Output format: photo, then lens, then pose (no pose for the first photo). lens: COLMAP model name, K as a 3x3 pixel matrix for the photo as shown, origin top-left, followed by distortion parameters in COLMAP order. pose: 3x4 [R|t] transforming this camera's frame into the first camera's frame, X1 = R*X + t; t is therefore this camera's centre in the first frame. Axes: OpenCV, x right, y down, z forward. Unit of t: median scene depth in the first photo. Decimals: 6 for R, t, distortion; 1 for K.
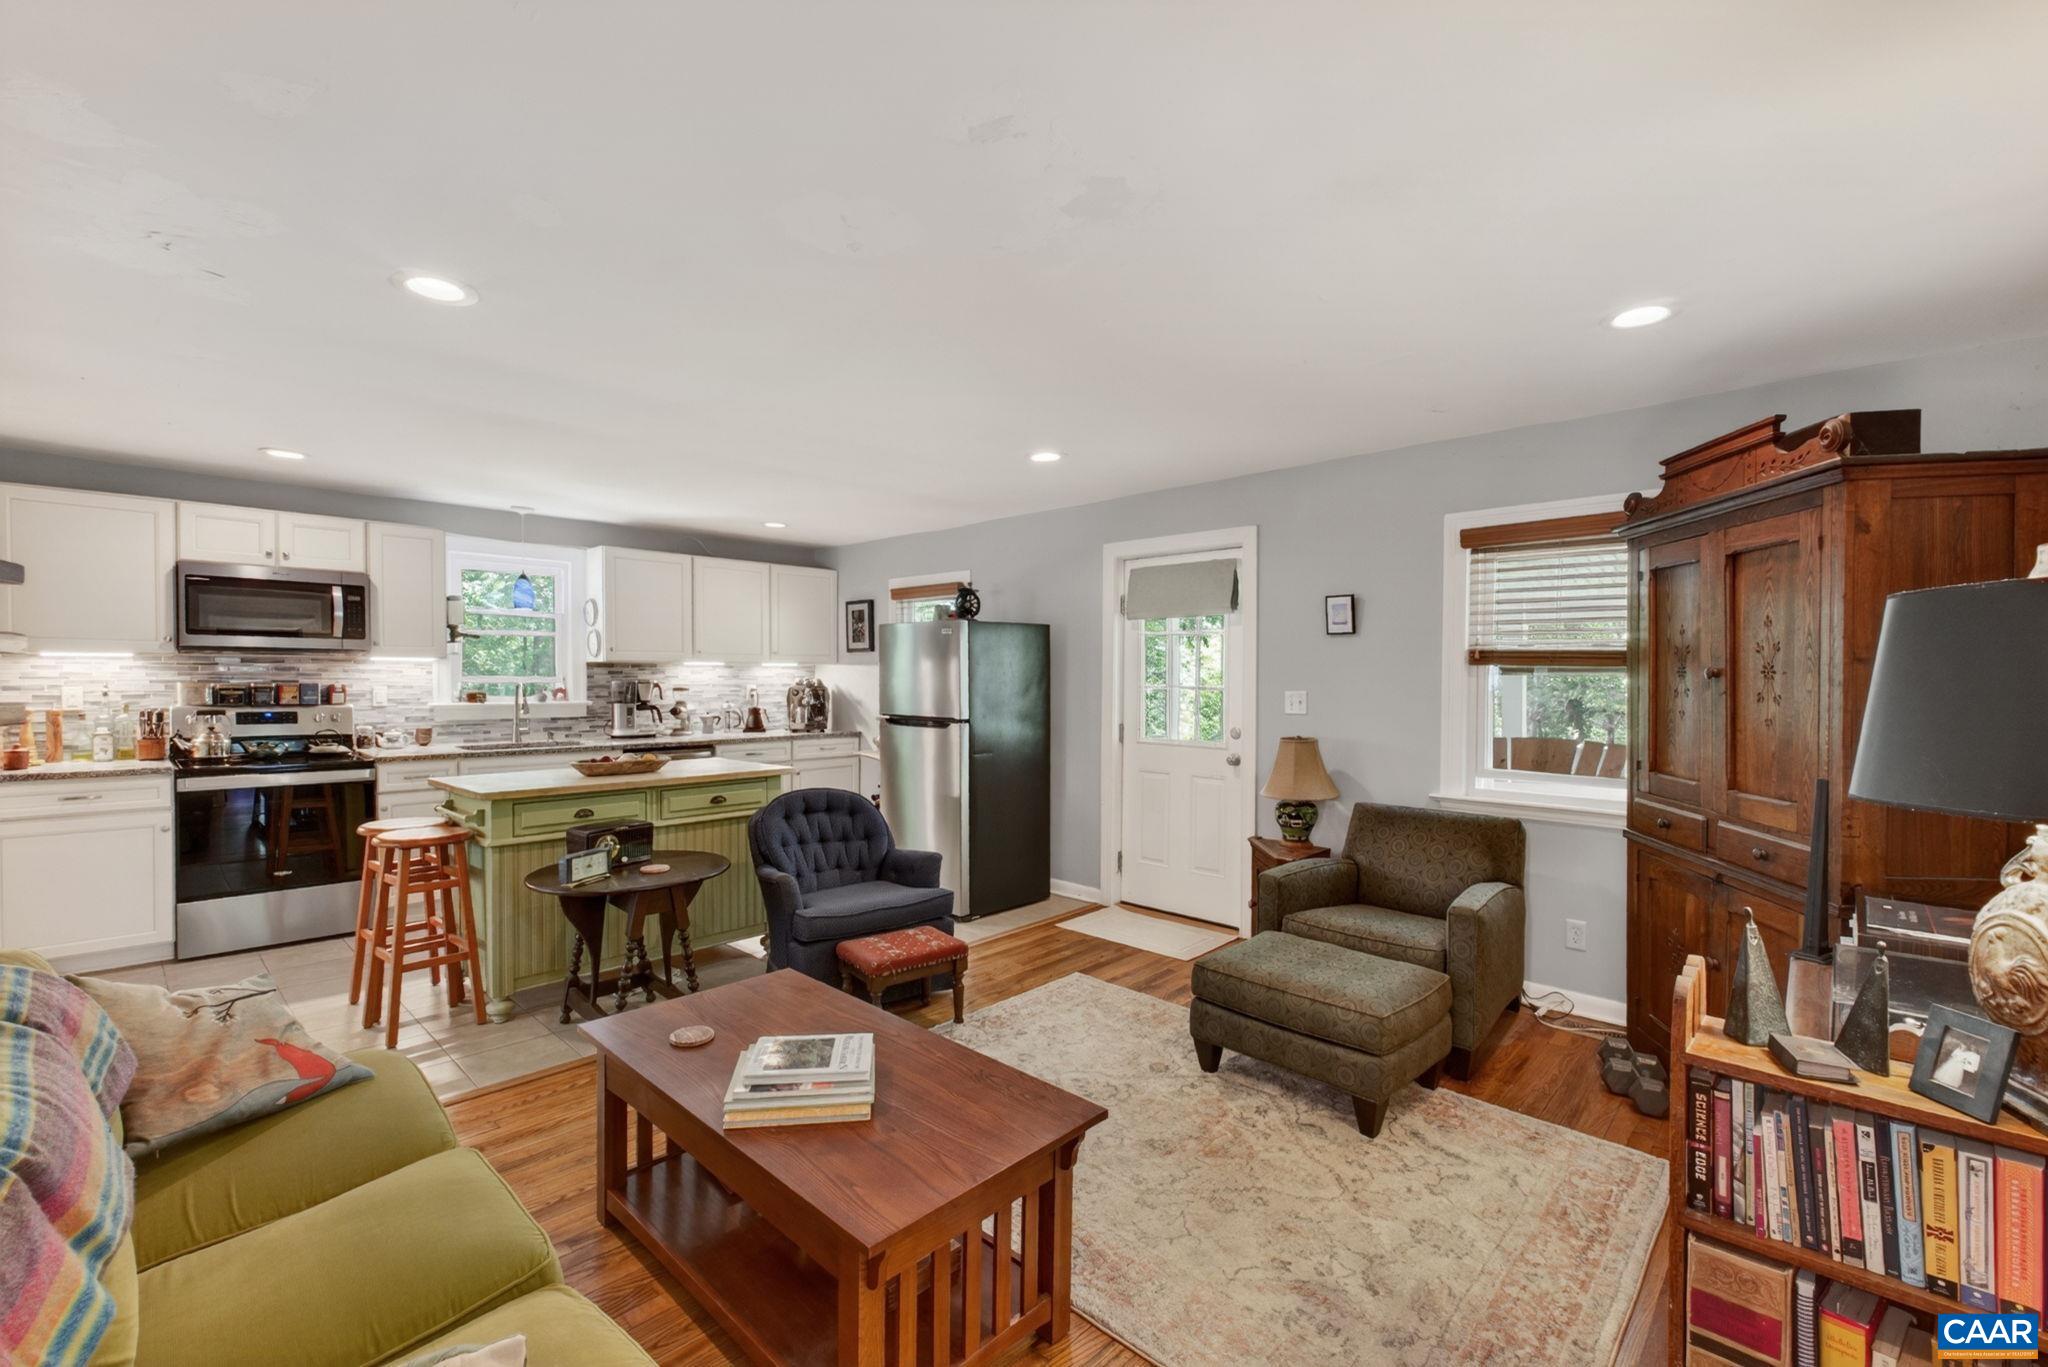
lens RADIAL K [[878.6, 0, 1001.6], [0, 878.6, 692.0], [0, 0, 1]] dist [0.002484, -0.000912]
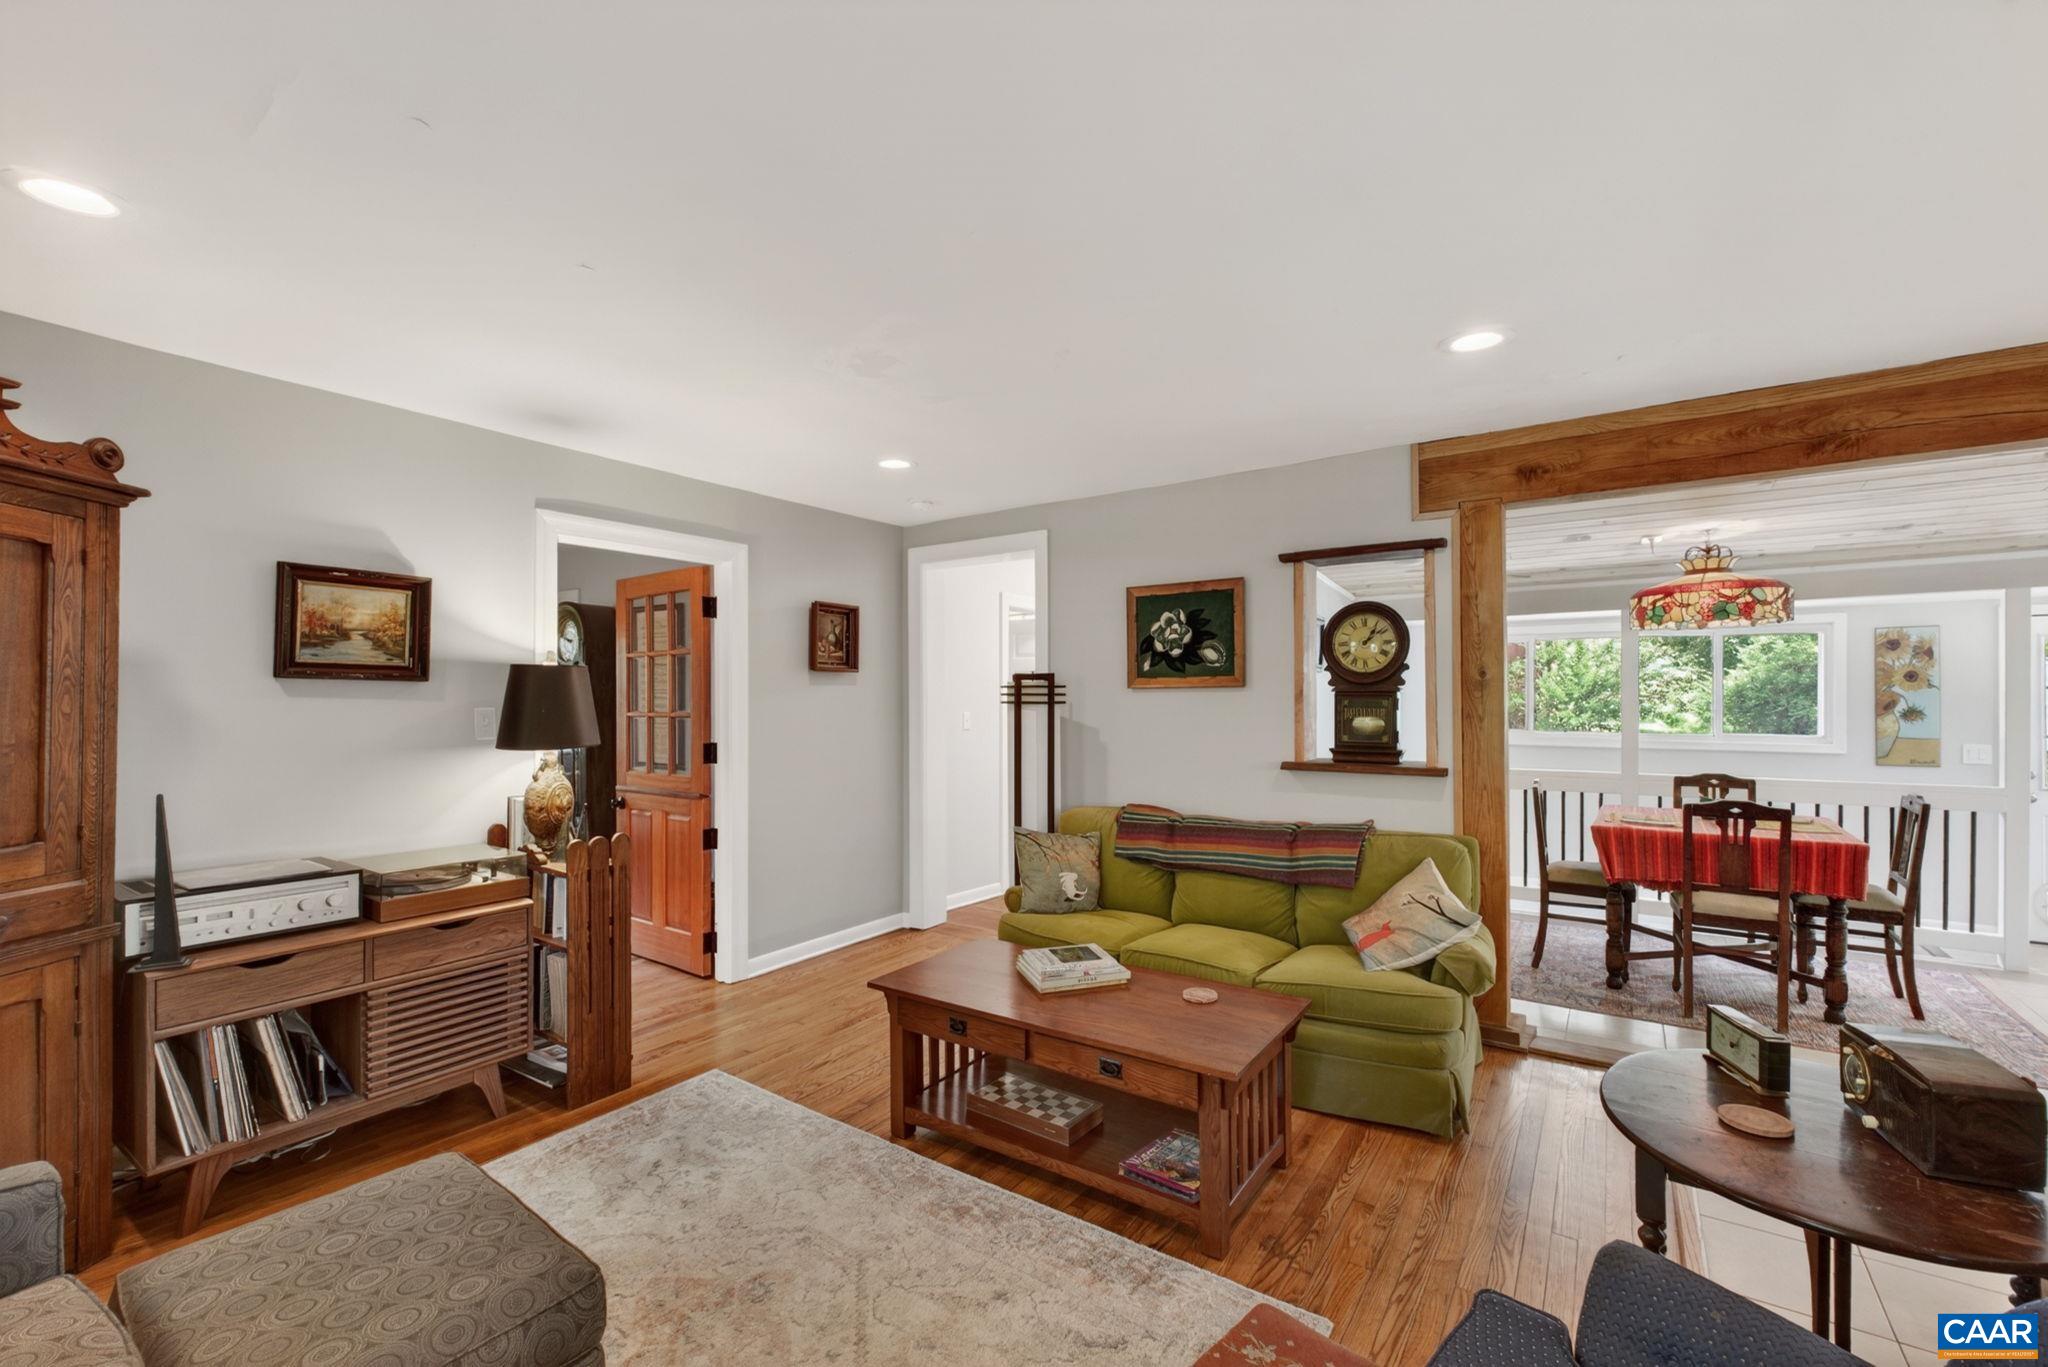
lens RADIAL K [[859.1, 0, 1019.5], [0, 859.1, 698.3], [0, 0, 1]] dist [0.003533, -0.002358]
pose [[-0.986391, -0.001860, -0.164406, 0.037487], [-0.004387, 0.999878, 0.015011, -0.016454], [0.164358, 0.015528, -0.986278, 0.955750]]
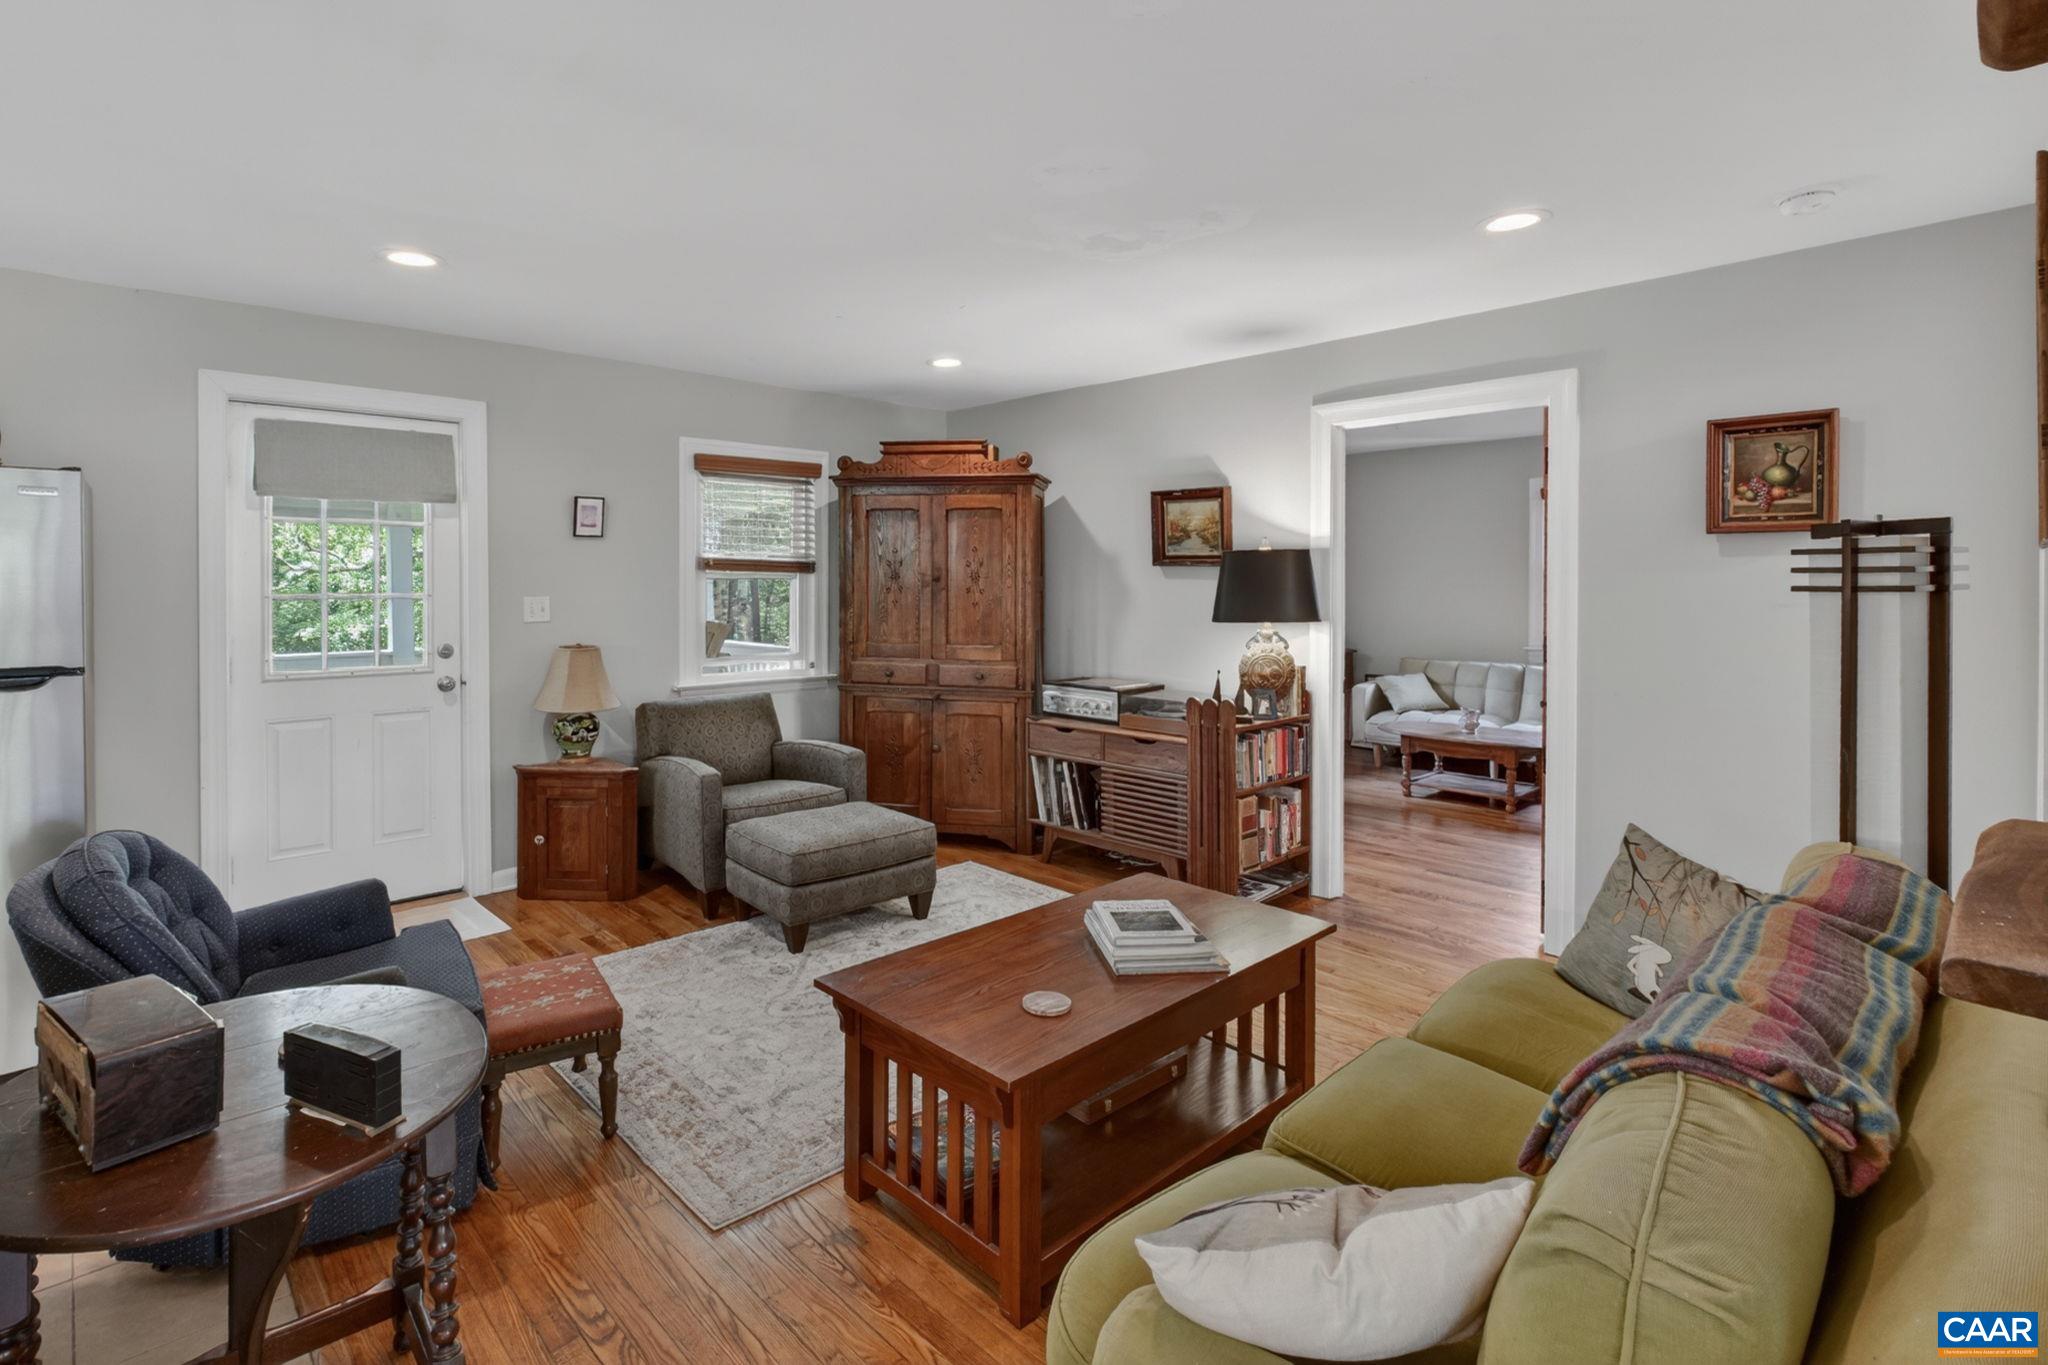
lens RADIAL K [[969.0, 0, 953.4], [0, 969.0, 588.5], [0, 0, 1]] dist [0.004236, 0.000456]
pose [[0.056237, -0.012727, 0.998336, -0.580852], [0.019059, 0.999750, 0.011671, -0.011857], [-0.998236, 0.018371, 0.056466, 0.467557]]
